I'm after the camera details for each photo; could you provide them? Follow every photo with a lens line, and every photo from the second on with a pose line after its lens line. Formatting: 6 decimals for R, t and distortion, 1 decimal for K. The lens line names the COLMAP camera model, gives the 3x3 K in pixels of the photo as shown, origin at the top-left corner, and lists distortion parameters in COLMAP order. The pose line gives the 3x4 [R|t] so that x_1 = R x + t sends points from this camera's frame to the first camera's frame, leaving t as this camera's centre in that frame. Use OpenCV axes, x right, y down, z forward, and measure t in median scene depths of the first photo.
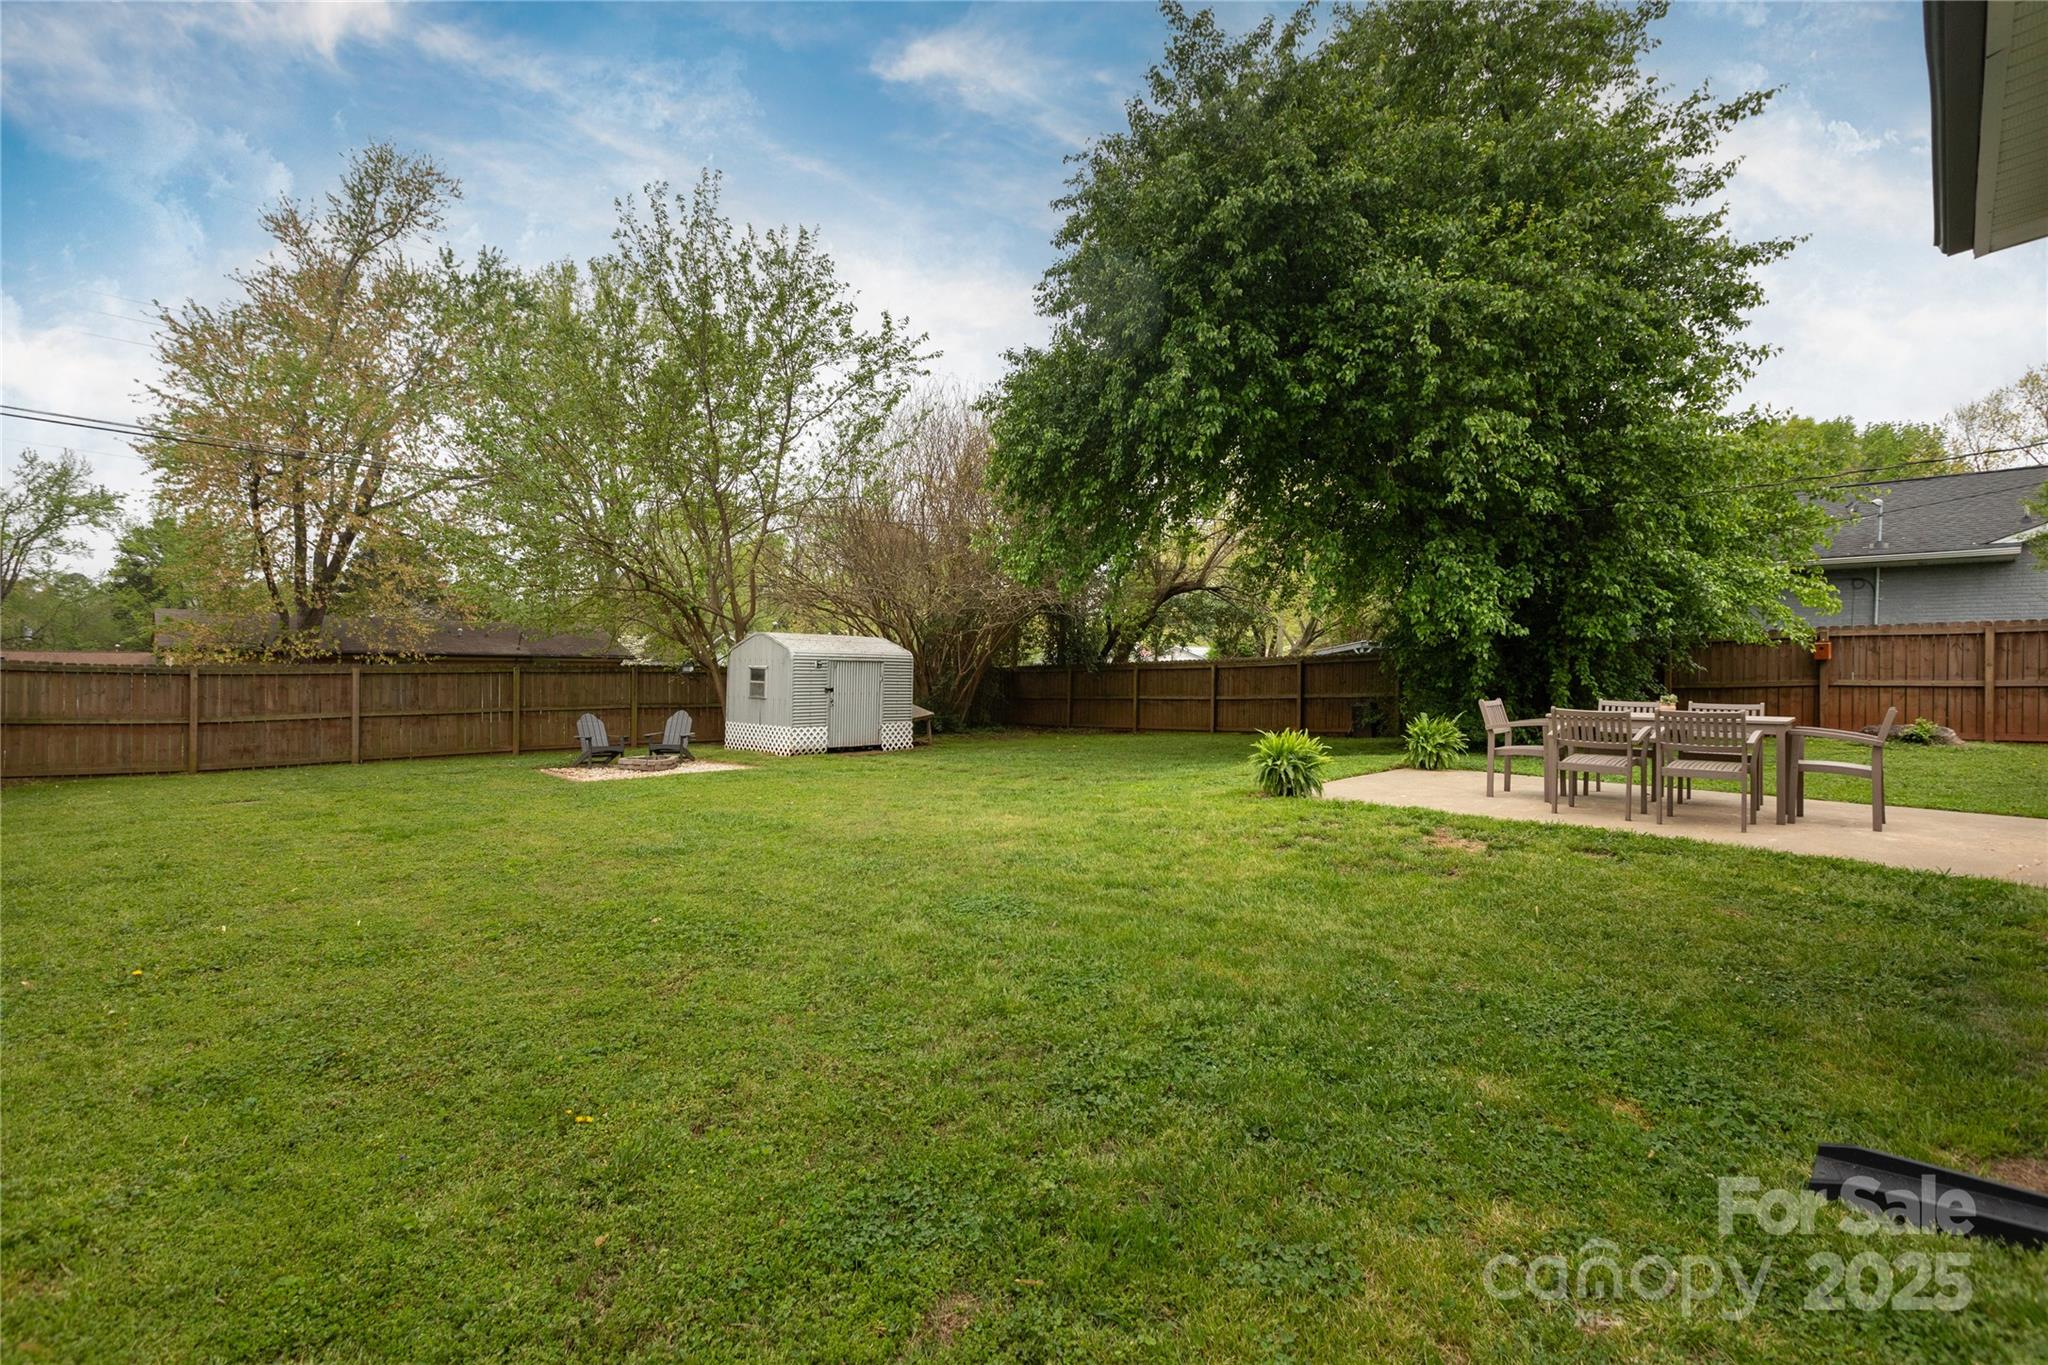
lens RADIAL K [[944.9, 0, 1011.1], [0, 944.9, 664.0], [0, 0, 1]] dist [-0.000279, 0.001464]
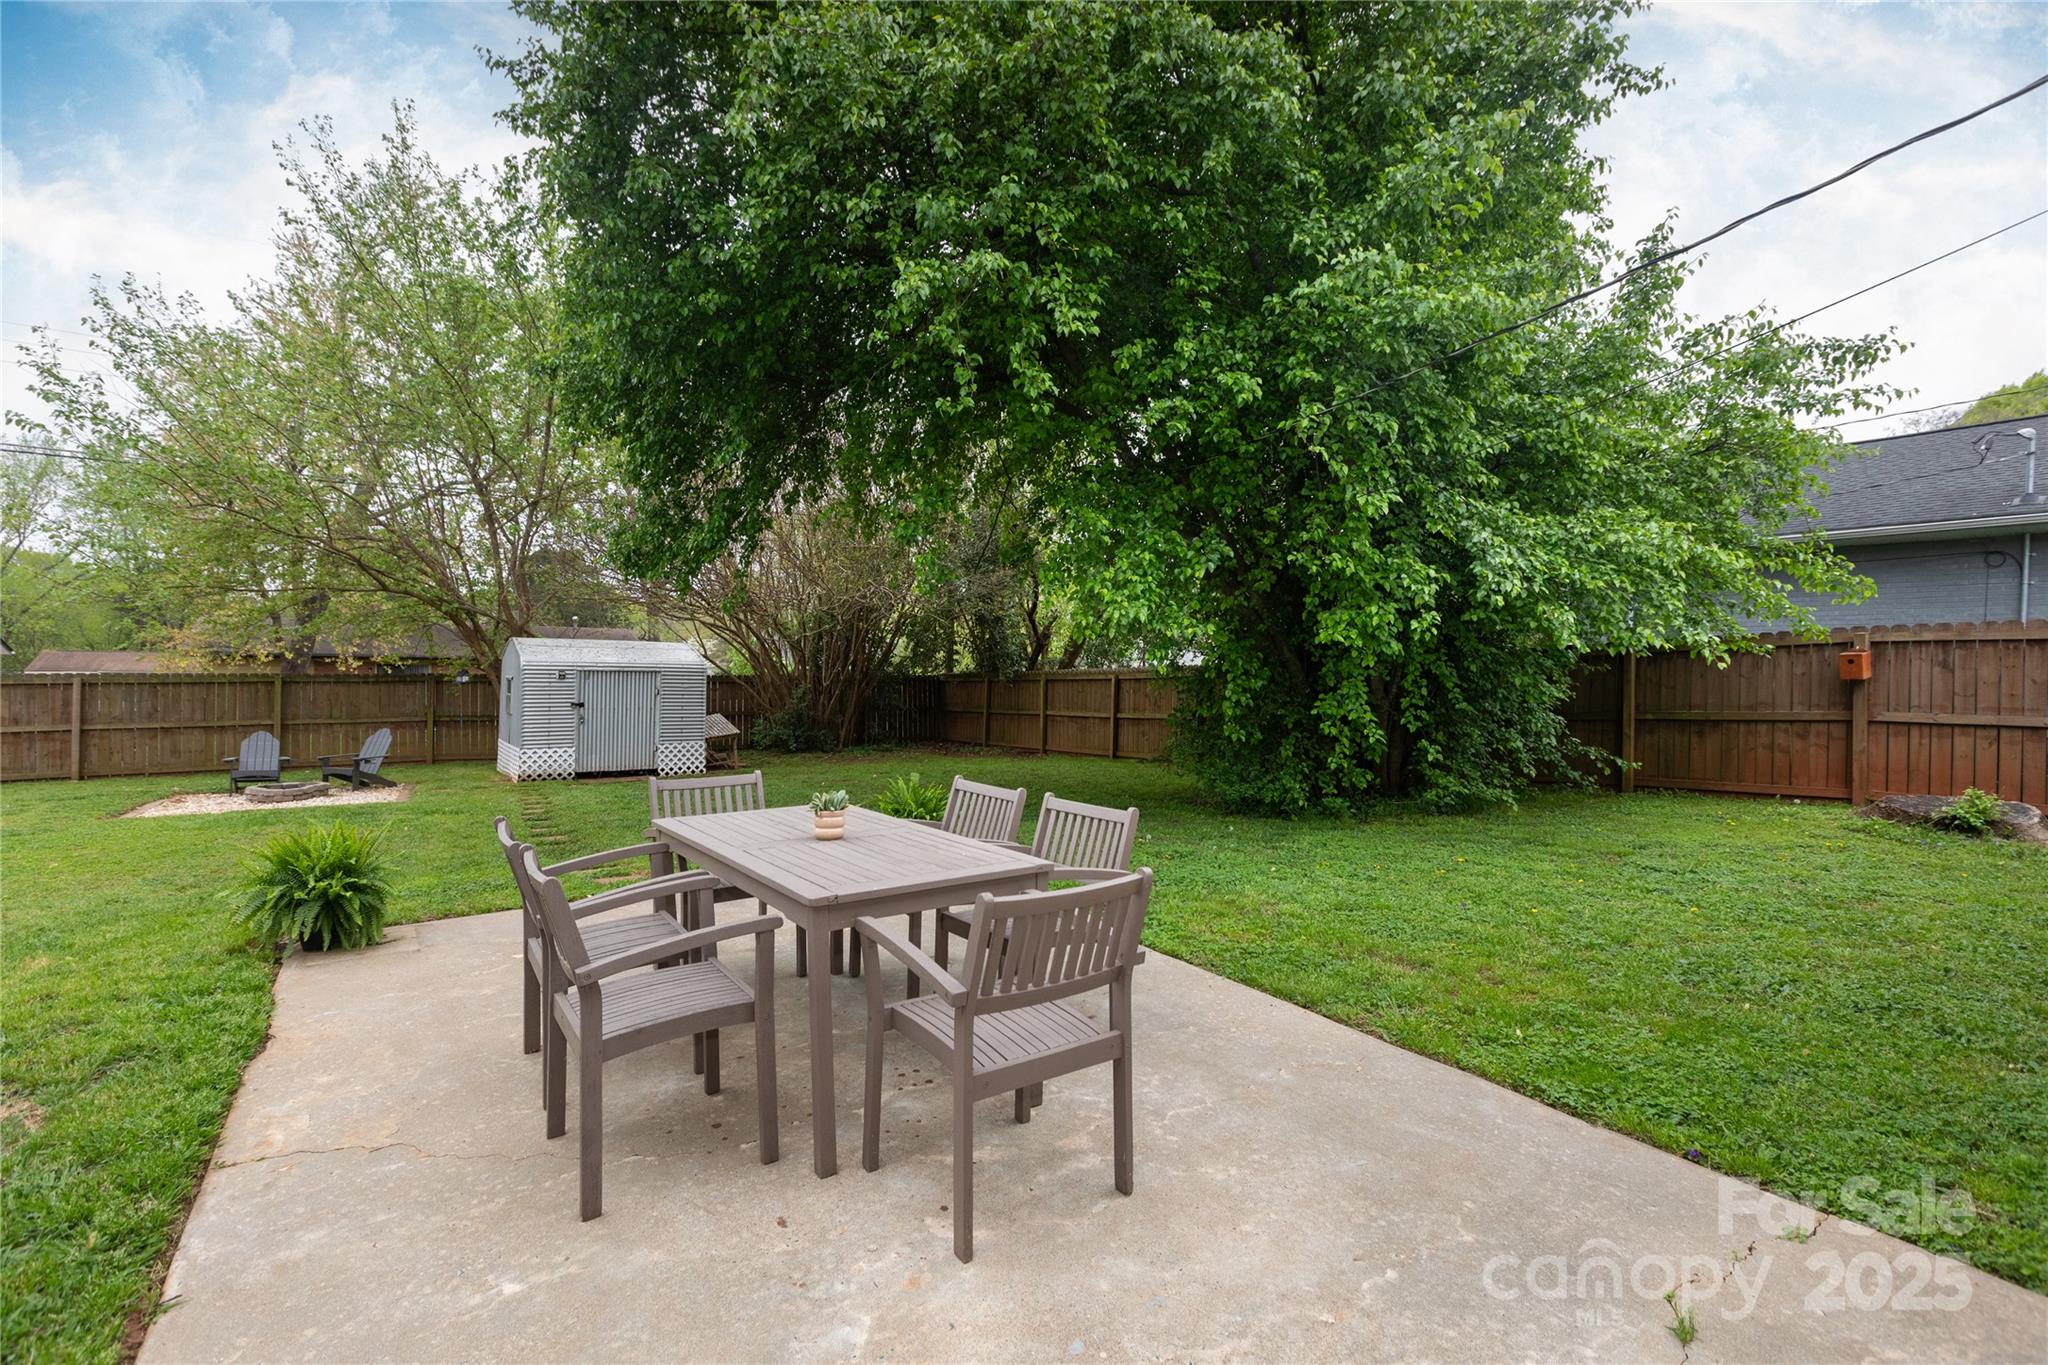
lens RADIAL K [[932.2, 0, 1010.9], [0, 932.2, 674.2], [0, 0, 1]] dist [-0.010969, -0.000042]
pose [[0.981847, 0.004721, -0.189614, 0.408495], [-0.002494, 0.999925, 0.011977, -0.013209], [0.189656, -0.011287, 0.981786, 0.286866]]
